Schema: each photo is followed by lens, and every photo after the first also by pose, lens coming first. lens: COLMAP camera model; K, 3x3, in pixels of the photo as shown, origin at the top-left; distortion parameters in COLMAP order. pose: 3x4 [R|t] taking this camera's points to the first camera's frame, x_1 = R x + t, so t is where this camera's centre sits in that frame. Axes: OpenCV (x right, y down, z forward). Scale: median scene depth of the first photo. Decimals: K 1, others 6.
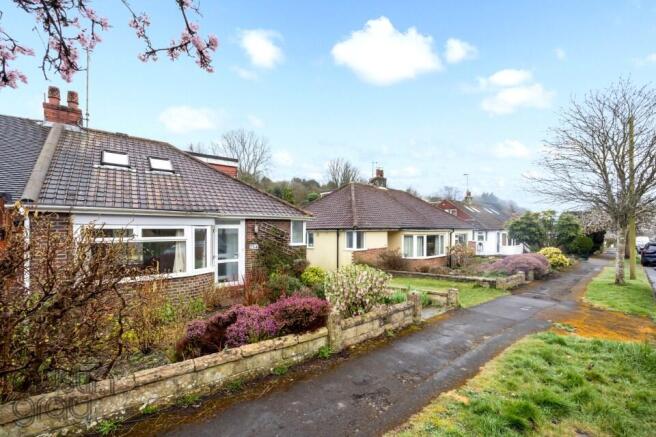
lens RADIAL K [[265.9, 0, 327.1], [0, 265.9, 216.7], [0, 0, 1]] dist [-0.001884, -0.000188]
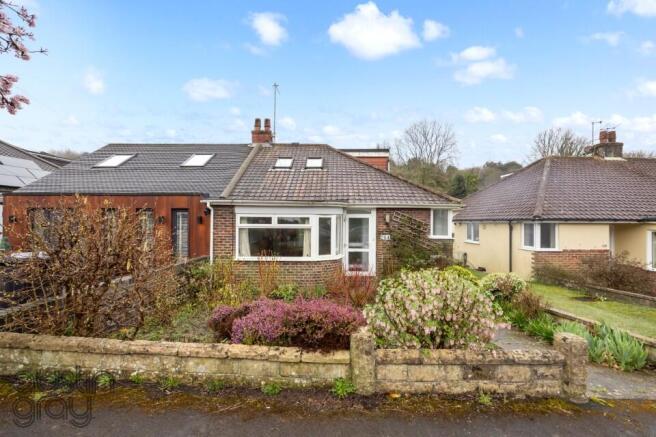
lens RADIAL K [[260.9, 0, 328.0], [0, 260.9, 203.9], [0, 0, 1]] dist [-0.000053, -0.000069]
pose [[0.779165, -0.029020, -0.626147, 0.157786], [0.019399, 0.999566, -0.022186, 0.011735], [0.626519, 0.005140, 0.779390, 0.161180]]
